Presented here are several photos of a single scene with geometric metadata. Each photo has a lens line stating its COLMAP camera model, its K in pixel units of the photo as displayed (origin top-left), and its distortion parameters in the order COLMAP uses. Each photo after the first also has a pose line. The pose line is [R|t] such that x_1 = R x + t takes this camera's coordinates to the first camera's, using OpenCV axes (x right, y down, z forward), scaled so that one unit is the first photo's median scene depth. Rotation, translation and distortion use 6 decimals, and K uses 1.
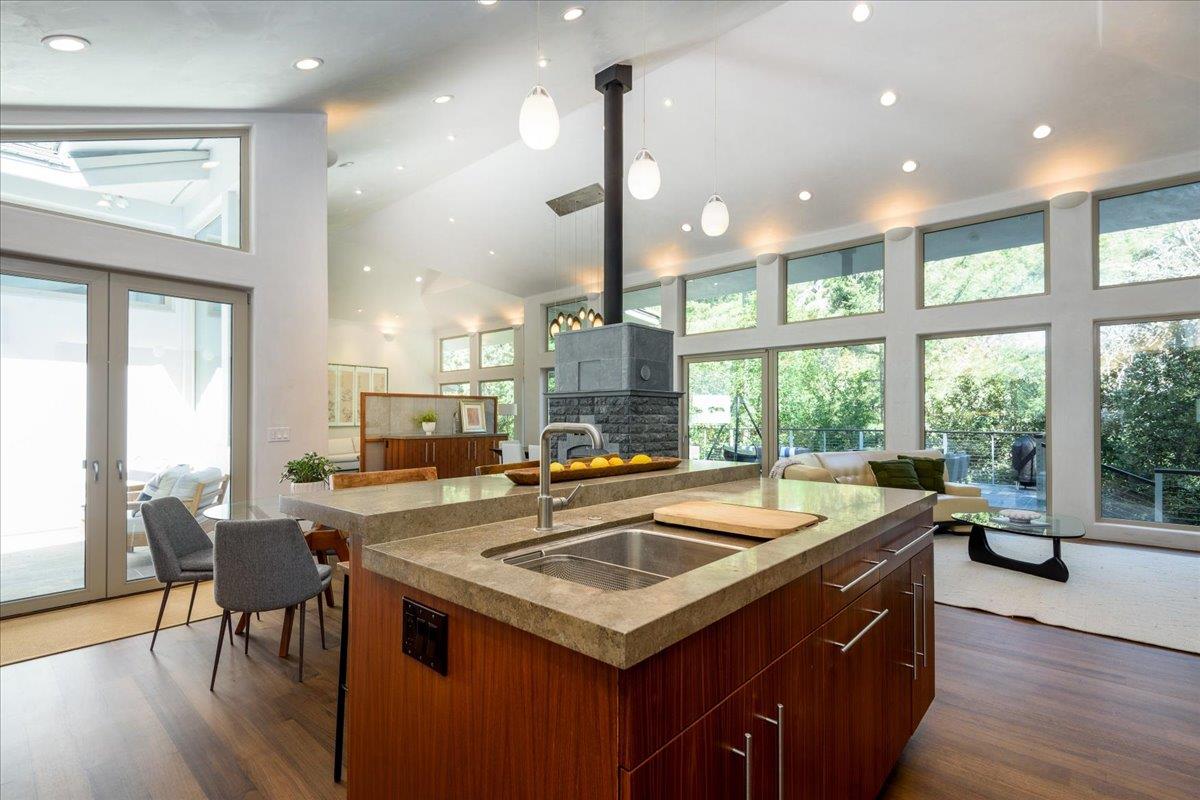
lens RADIAL K [[554.6, 0, 605.1], [0, 554.6, 403.0], [0, 0, 1]] dist [0.024018, -0.012323]
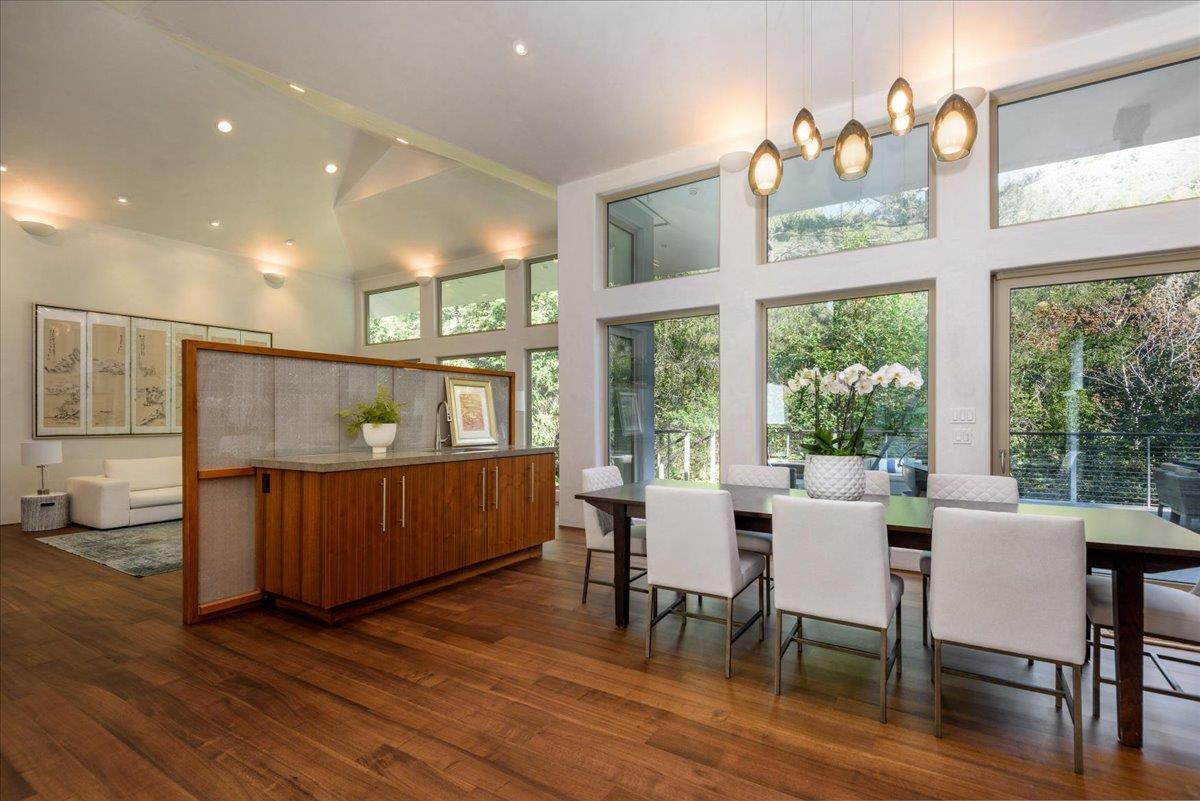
lens RADIAL K [[536.8, 0, 642.5], [0, 536.8, 413.9], [0, 0, 1]] dist [-0.000074, -0.008483]
pose [[0.974144, -0.004724, 0.225880, -0.219119], [0.001197, 0.999875, 0.015748, 0.021423], [-0.225927, -0.015070, 0.974028, 0.573905]]
